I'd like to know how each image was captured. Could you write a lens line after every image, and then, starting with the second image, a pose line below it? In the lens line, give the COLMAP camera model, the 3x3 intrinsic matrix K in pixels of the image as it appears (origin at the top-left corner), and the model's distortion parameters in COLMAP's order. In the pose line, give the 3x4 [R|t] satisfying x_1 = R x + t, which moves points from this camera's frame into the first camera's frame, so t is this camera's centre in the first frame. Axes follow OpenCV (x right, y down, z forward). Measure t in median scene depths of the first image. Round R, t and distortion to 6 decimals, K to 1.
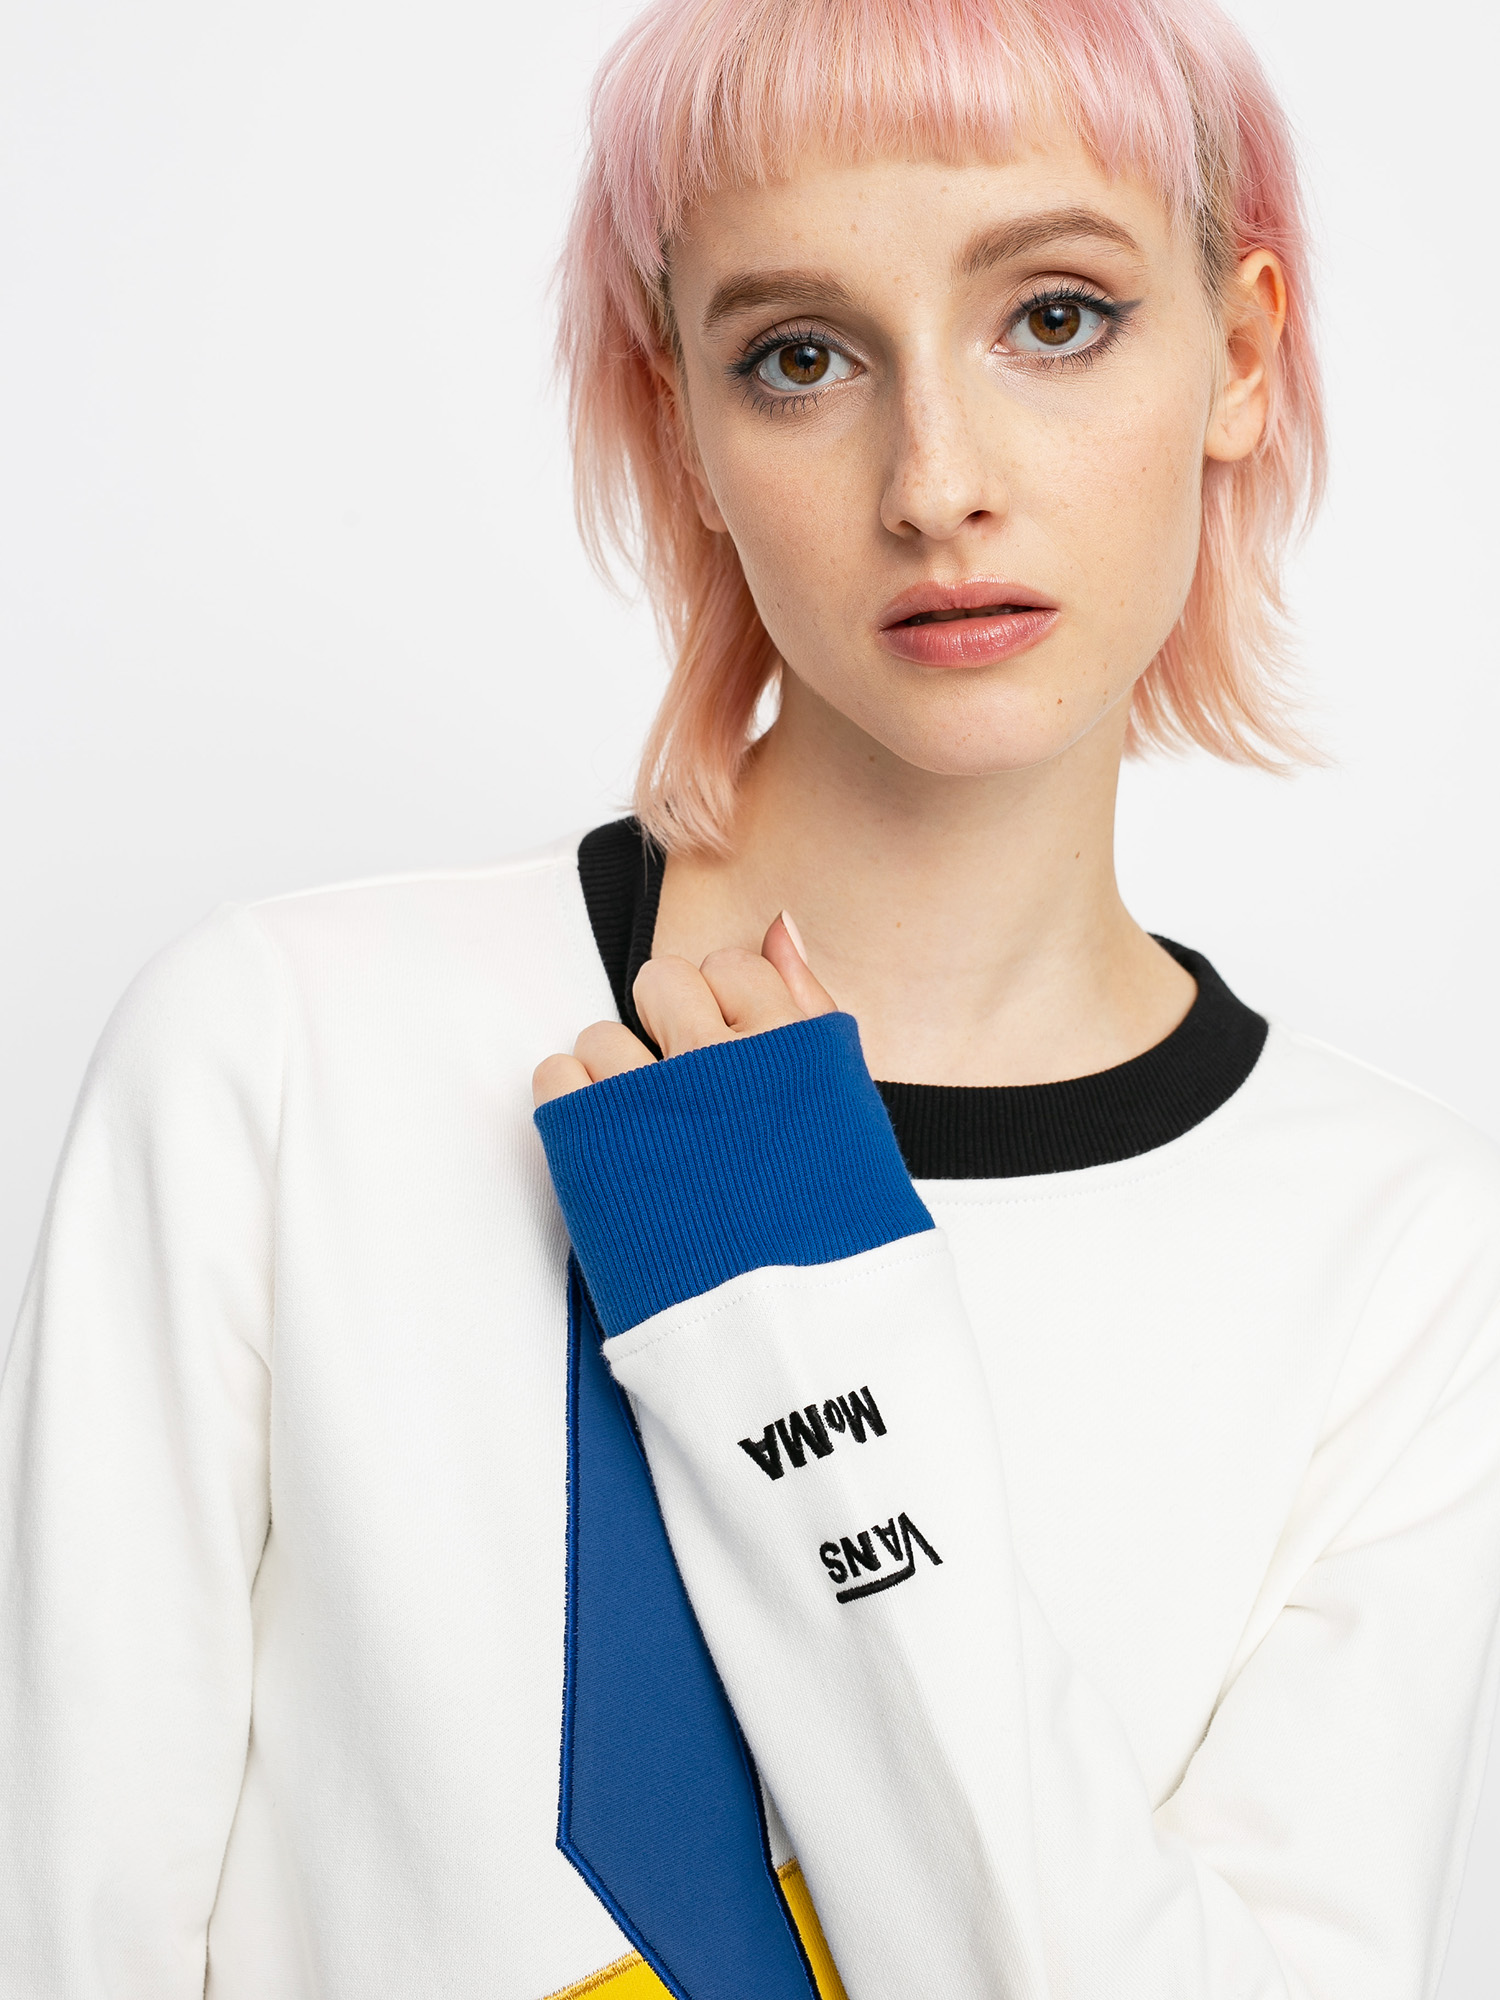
lens RADIAL K [[2809.8, 0, 750.0], [0, 2809.8, 1000.0], [0, 0, 1]] dist [-0.001643, -1.011406]
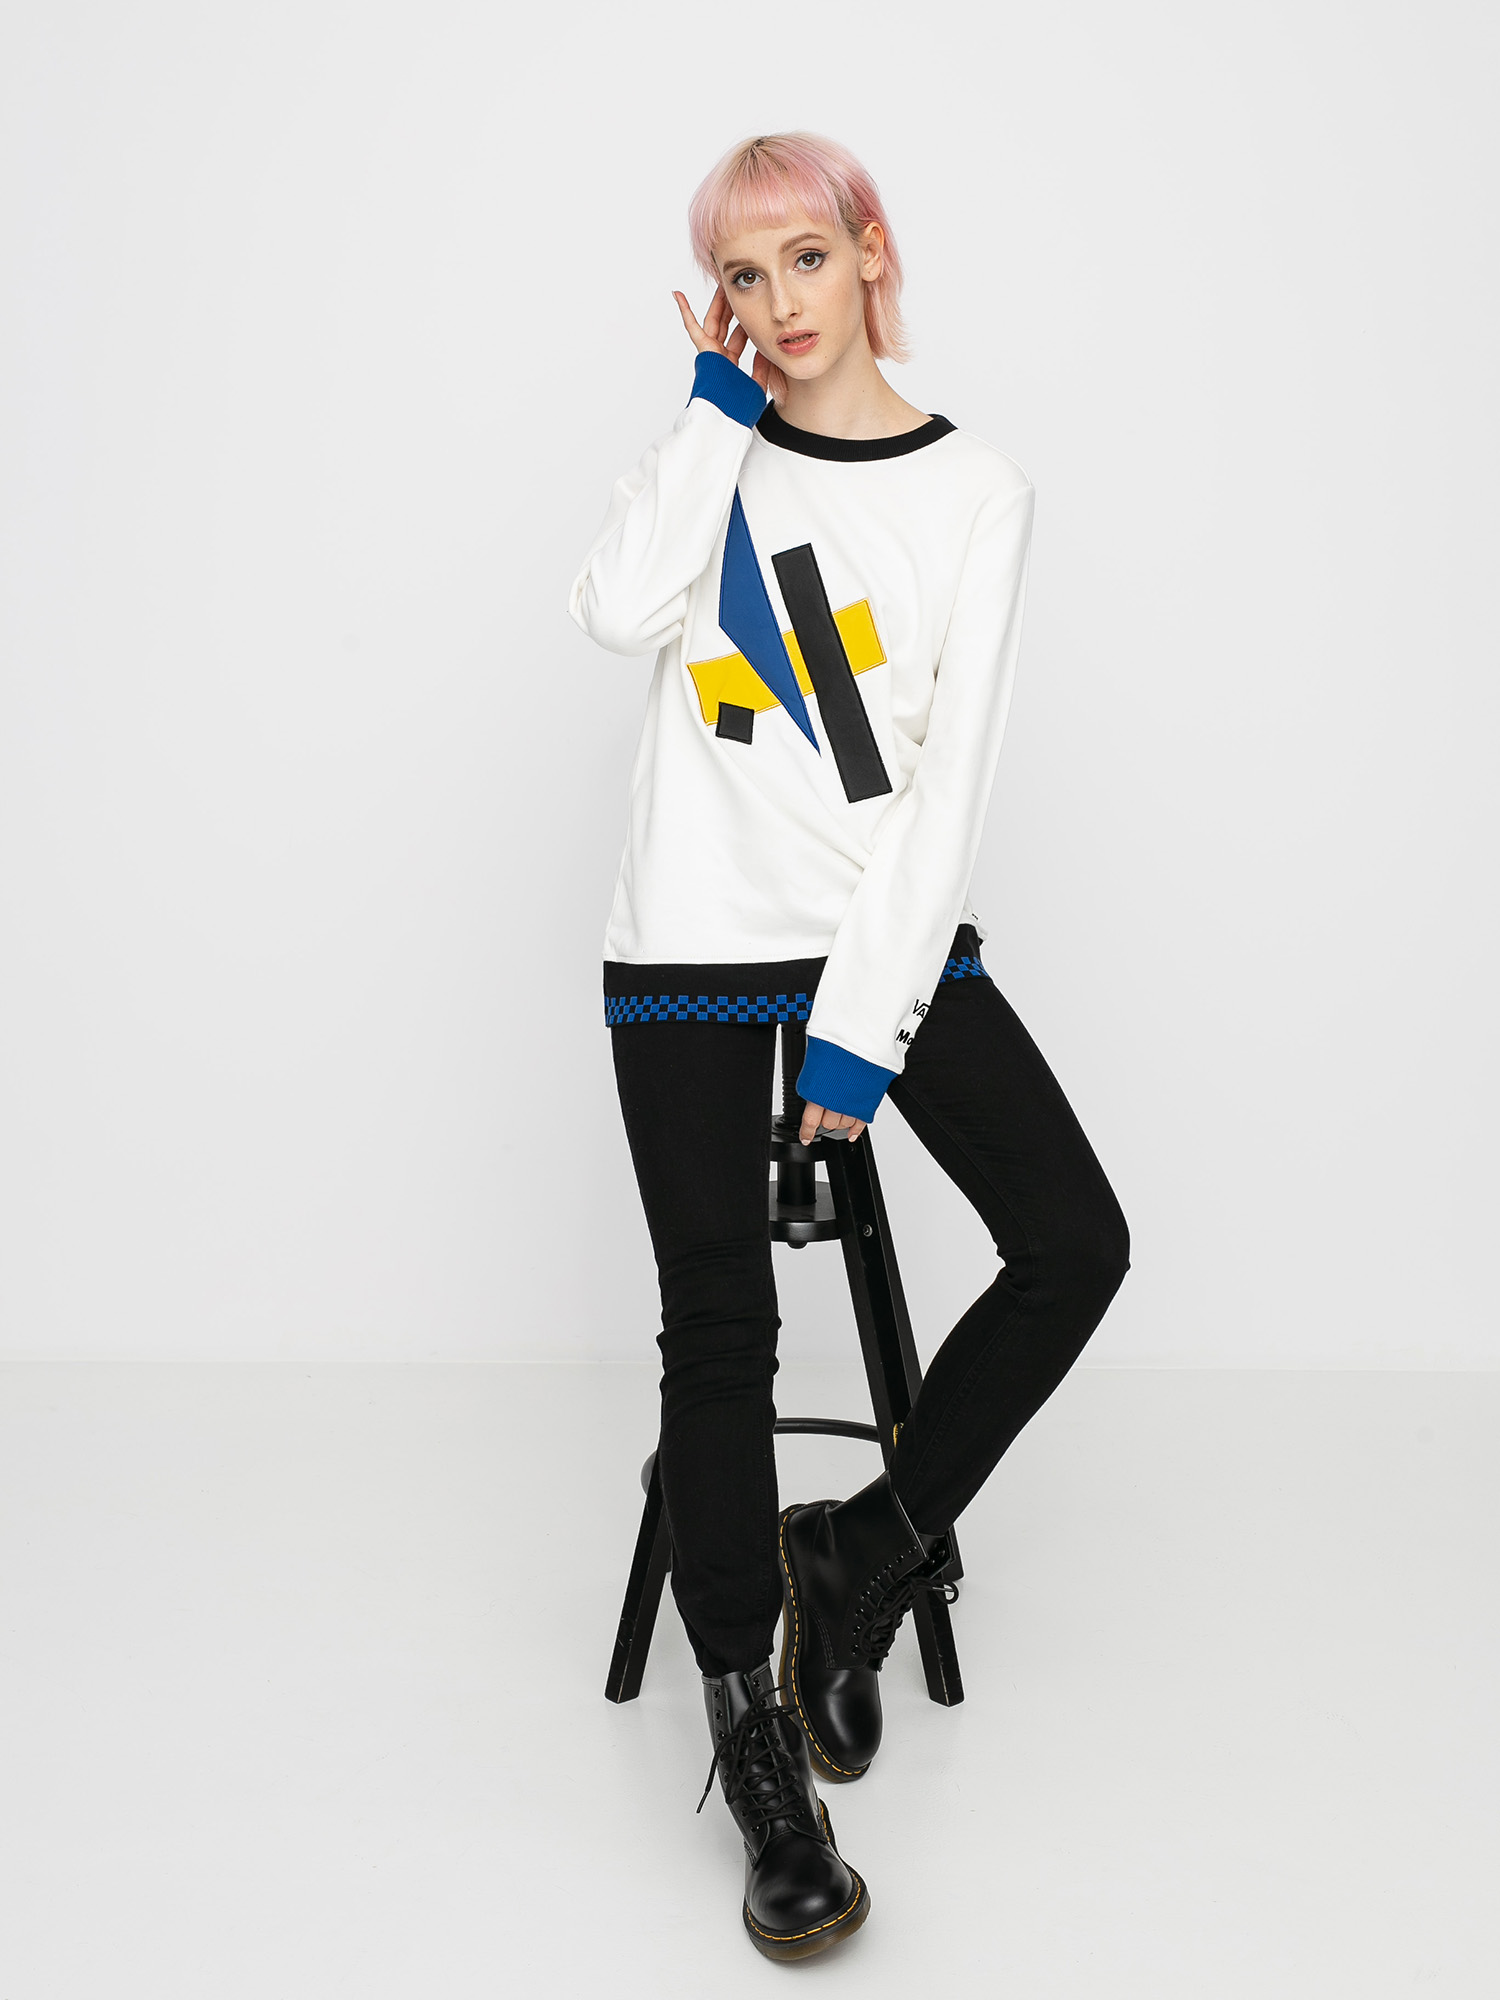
lens RADIAL K [[2849.8, 0, 750.0], [0, 2849.8, 1000.0], [0, 0, 1]] dist [0.004915, 0.008954]
pose [[0.980768, -0.103041, -0.165759, 0.592271], [0.127676, 0.981075, 0.145568, 0.188667], [0.147623, -0.163932, 0.975363, -3.142679]]
